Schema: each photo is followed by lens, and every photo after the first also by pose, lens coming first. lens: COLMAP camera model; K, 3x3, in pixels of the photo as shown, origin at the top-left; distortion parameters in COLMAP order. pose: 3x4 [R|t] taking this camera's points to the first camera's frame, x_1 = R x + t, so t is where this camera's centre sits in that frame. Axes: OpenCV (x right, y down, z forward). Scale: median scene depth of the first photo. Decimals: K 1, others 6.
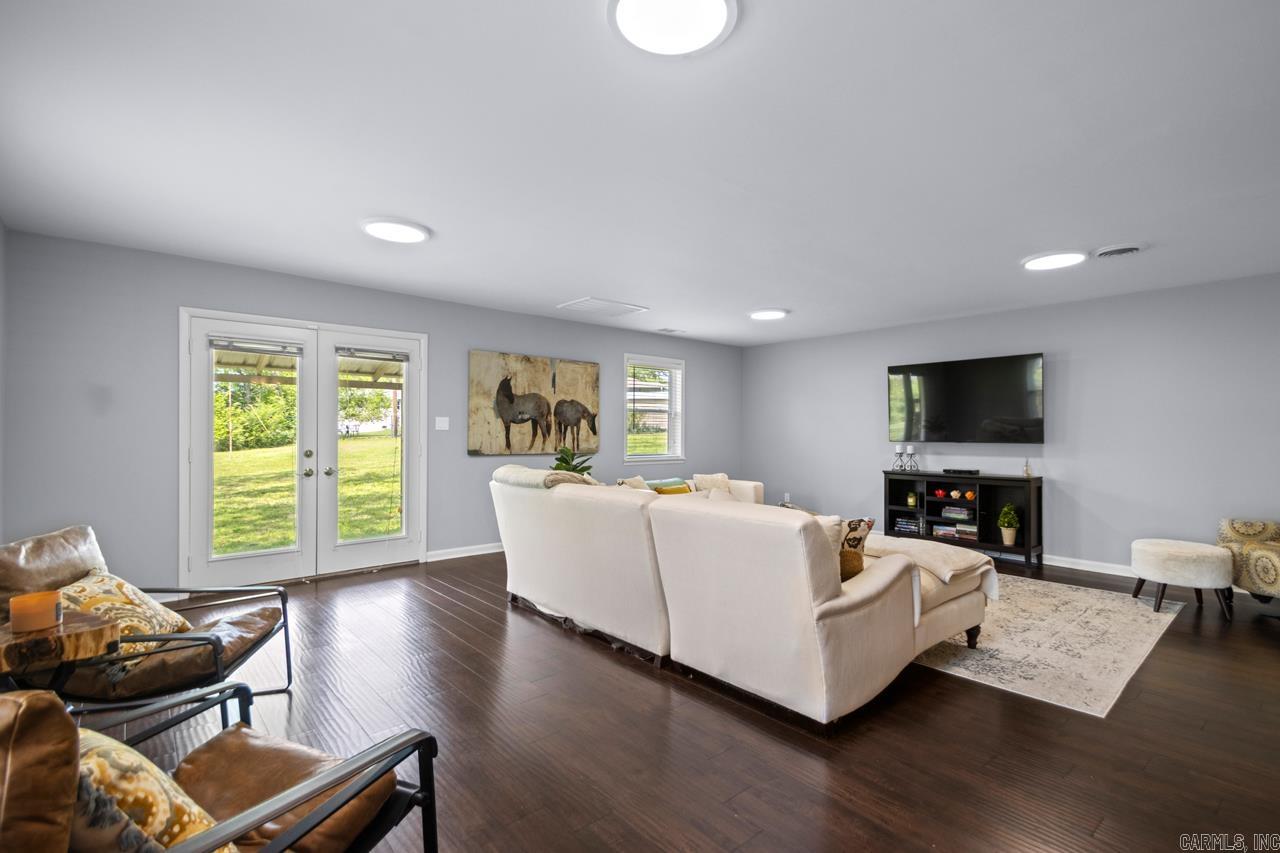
lens RADIAL K [[590.5, 0, 638.5], [0, 590.5, 433.7], [0, 0, 1]] dist [0.018166, -0.014726]
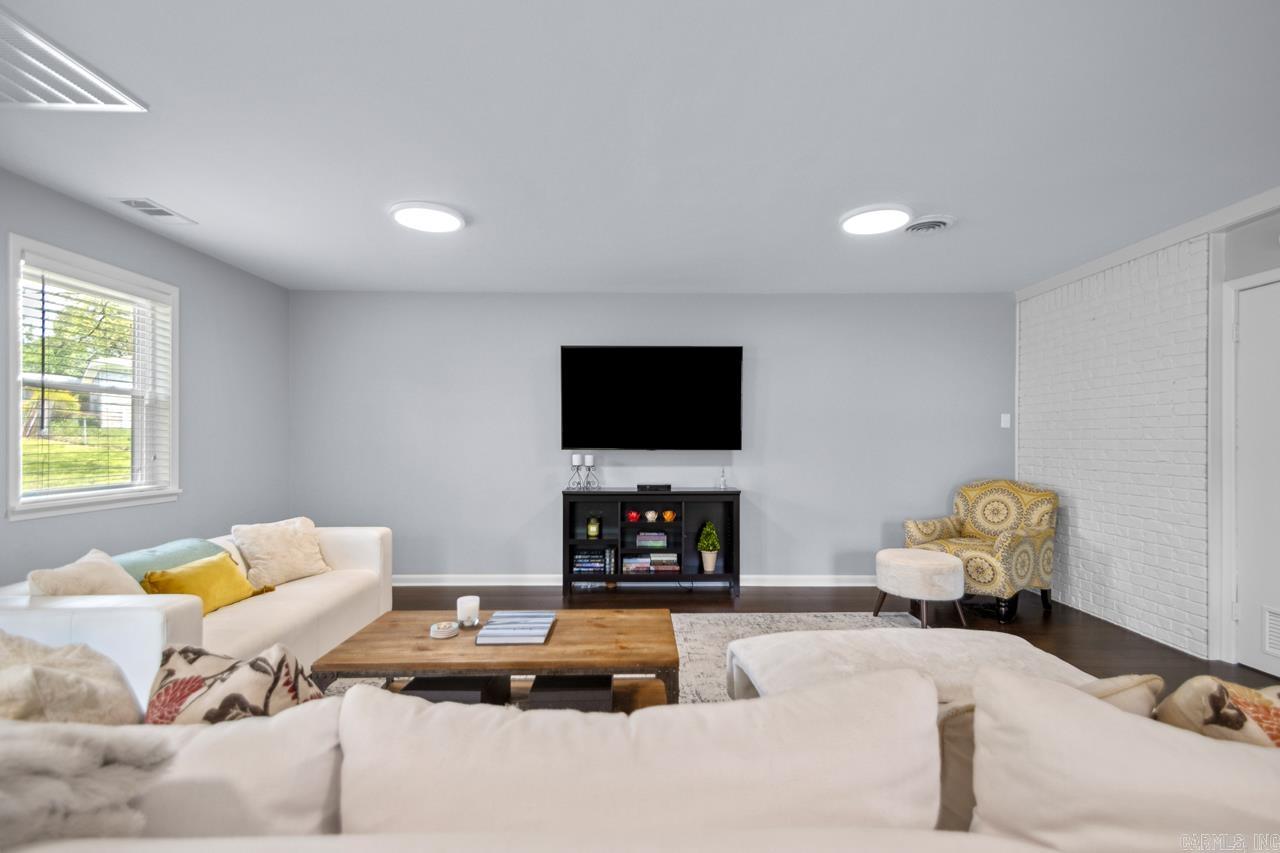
lens RADIAL K [[590.5, 0, 655.9], [0, 590.5, 447.0], [0, 0, 1]] dist [0.018166, -0.014726]
pose [[0.636259, -0.010469, 0.771405, -0.064588], [0.003083, 0.999934, 0.011027, 0.002092], [-0.771470, -0.004638, 0.636249, 0.498140]]
